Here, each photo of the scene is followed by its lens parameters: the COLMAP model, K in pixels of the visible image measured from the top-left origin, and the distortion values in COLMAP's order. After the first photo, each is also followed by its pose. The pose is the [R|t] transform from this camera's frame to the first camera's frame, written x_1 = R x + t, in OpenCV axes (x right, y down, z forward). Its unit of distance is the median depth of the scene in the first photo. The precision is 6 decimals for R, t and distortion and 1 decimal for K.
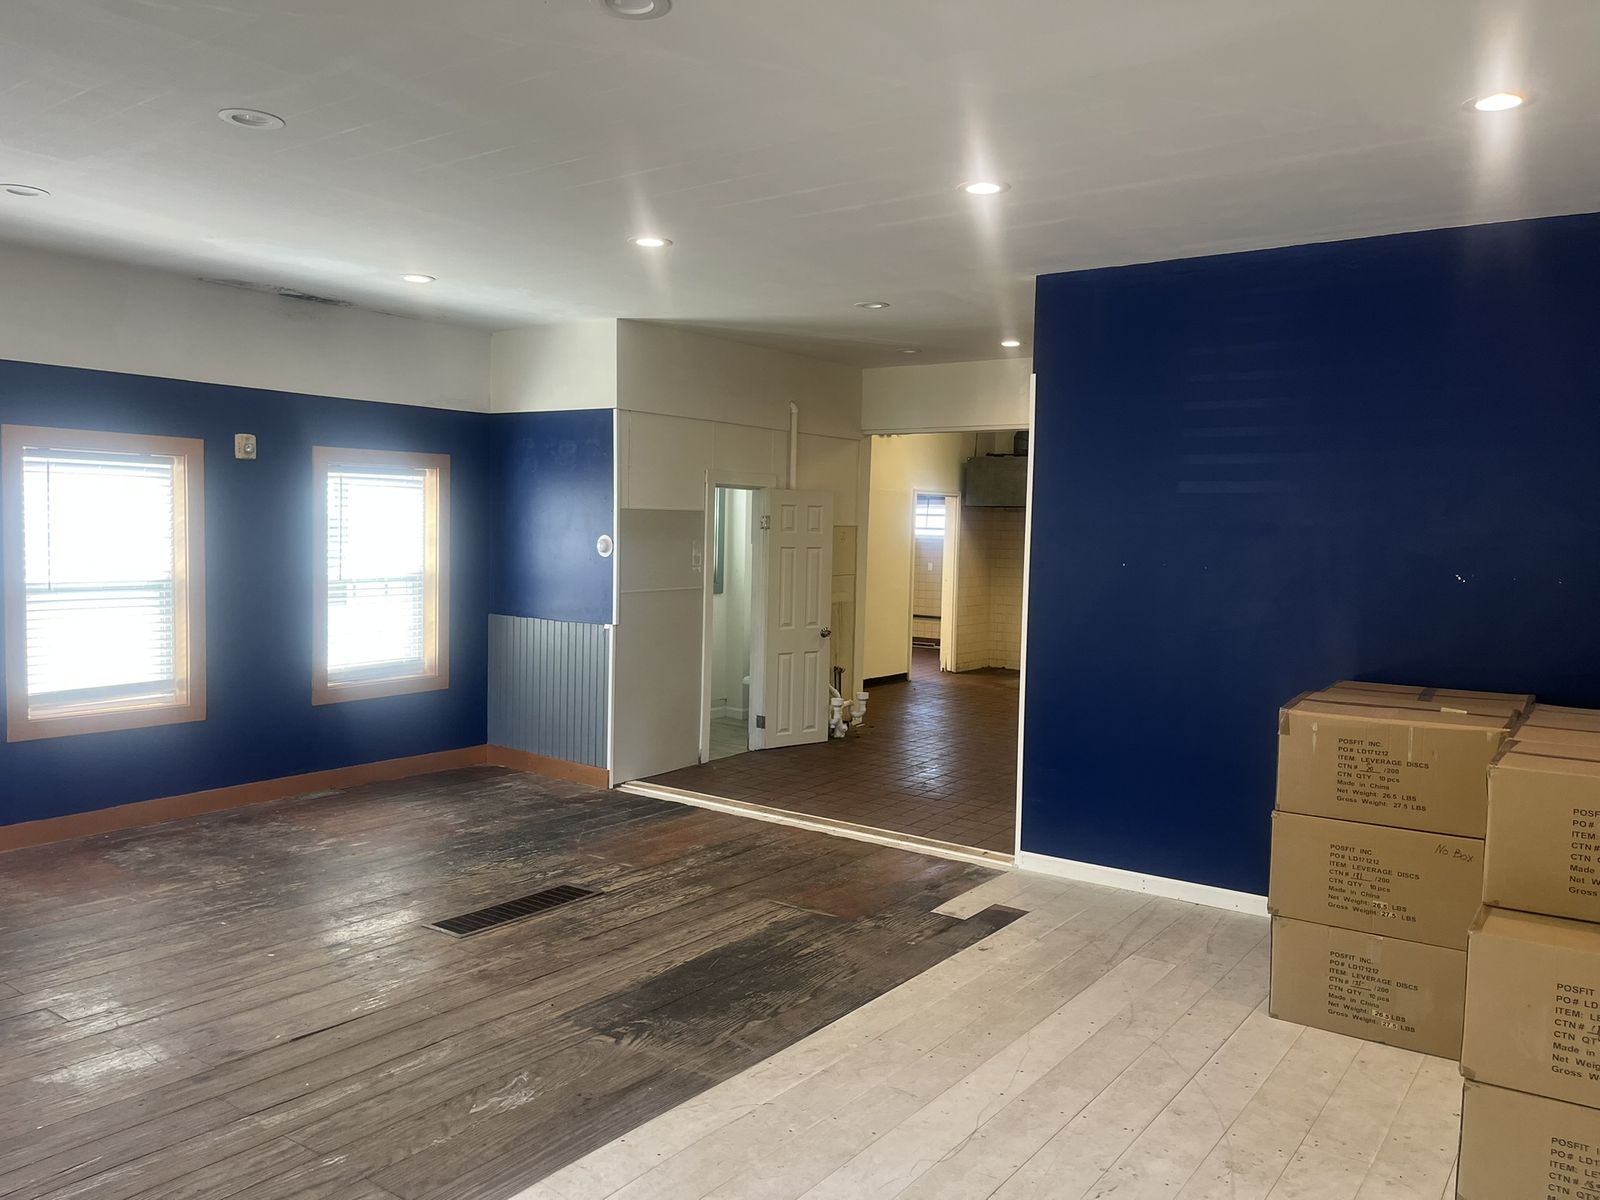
lens RADIAL K [[1212.4, 0, 808.7], [0, 1212.4, 610.9], [0, 0, 1]] dist [0.074481, -0.134016]
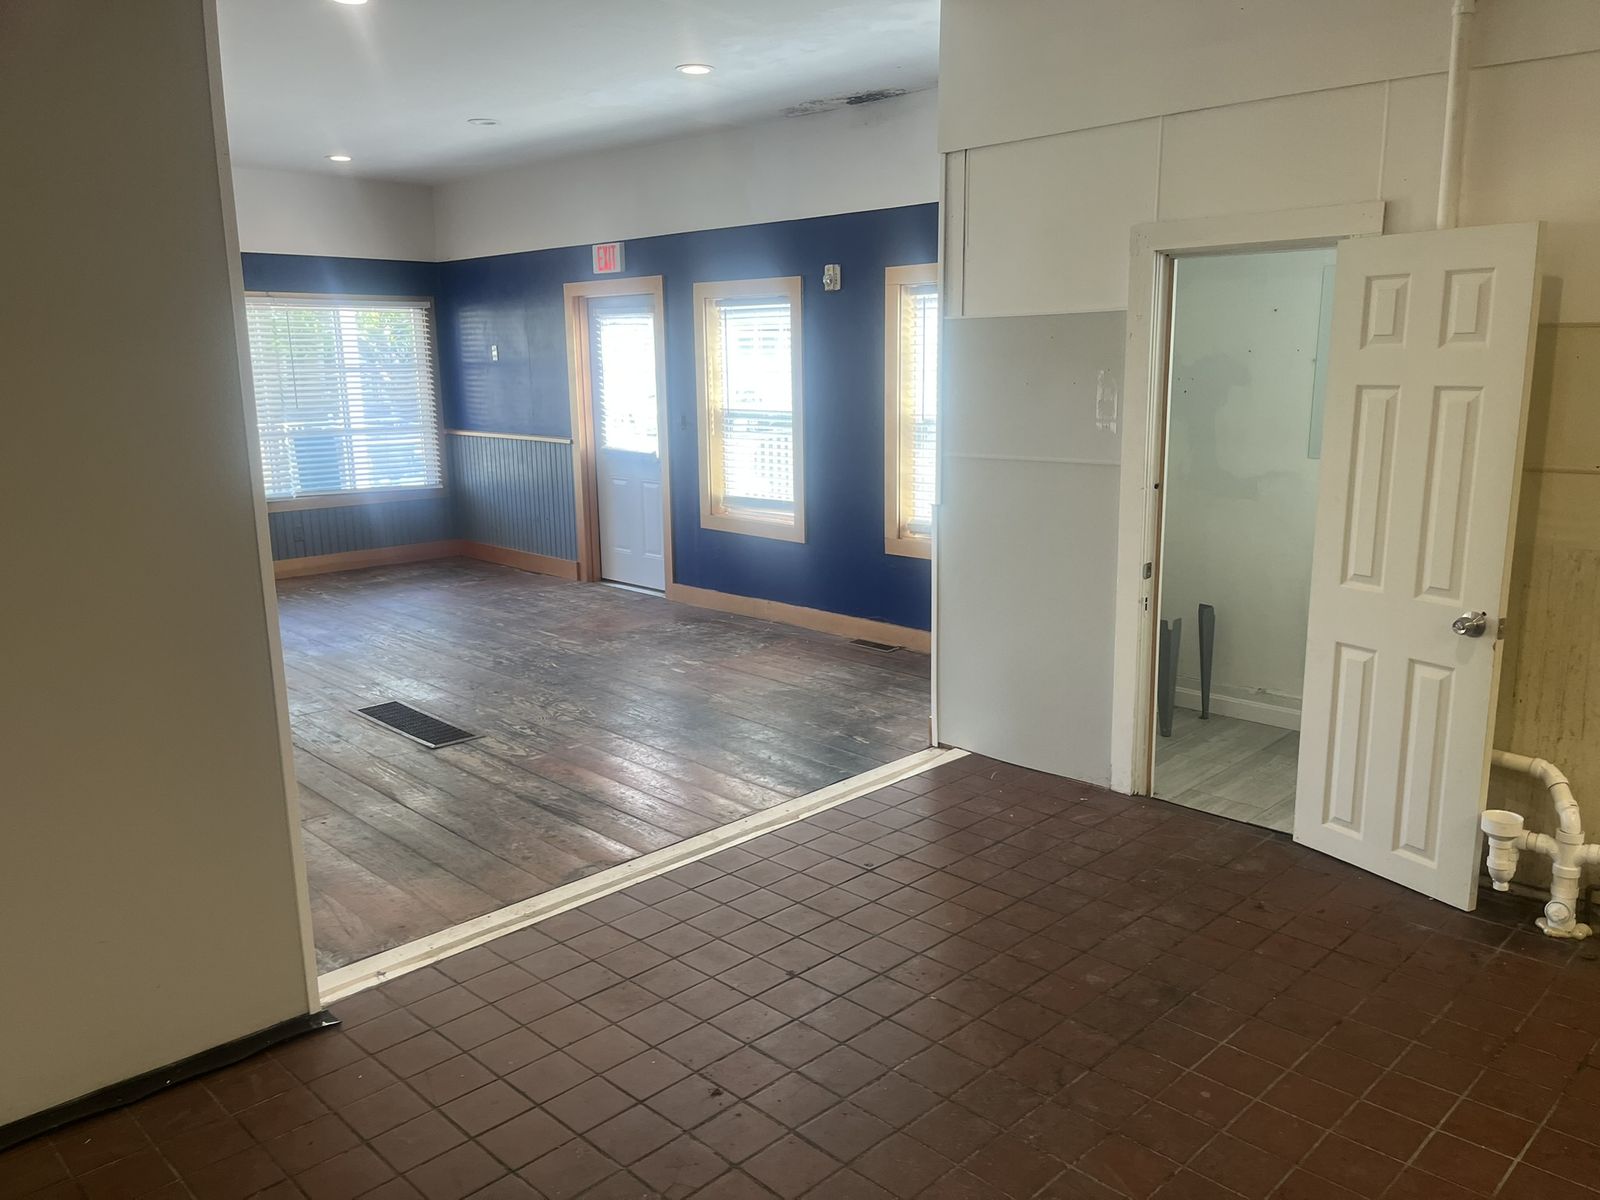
lens RADIAL K [[1212.4, 0, 808.7], [0, 1212.4, 610.9], [0, 0, 1]] dist [0.074481, -0.134016]
pose [[-0.173798, 0.184673, -0.967311, 0.518651], [-0.059895, 0.978459, 0.197562, -0.059874], [0.982958, 0.092273, -0.158994, 1.093470]]
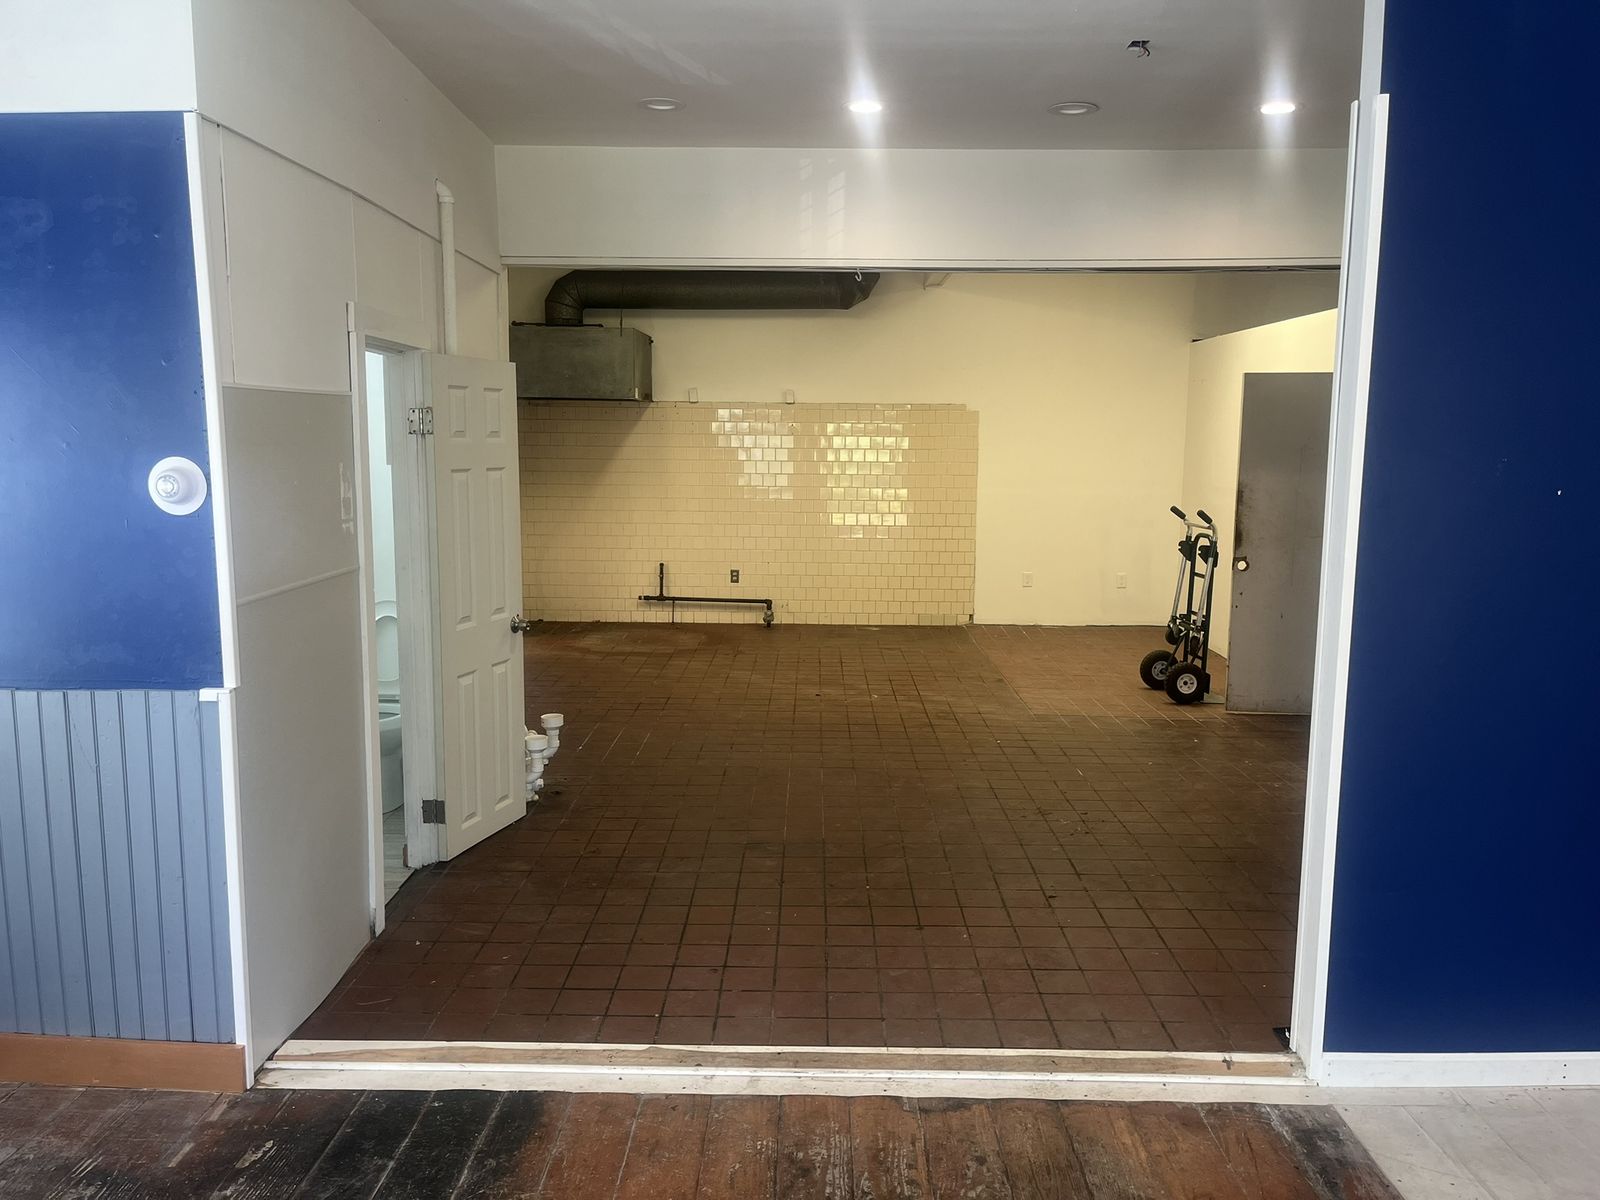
lens RADIAL K [[1212.4, 0, 808.7], [0, 1212.4, 610.9], [0, 0, 1]] dist [0.074481, -0.134016]
pose [[0.819715, -0.097840, 0.564353, -0.238233], [0.051725, 0.993922, 0.097182, -0.043804], [-0.570431, -0.050470, 0.819793, 0.600967]]
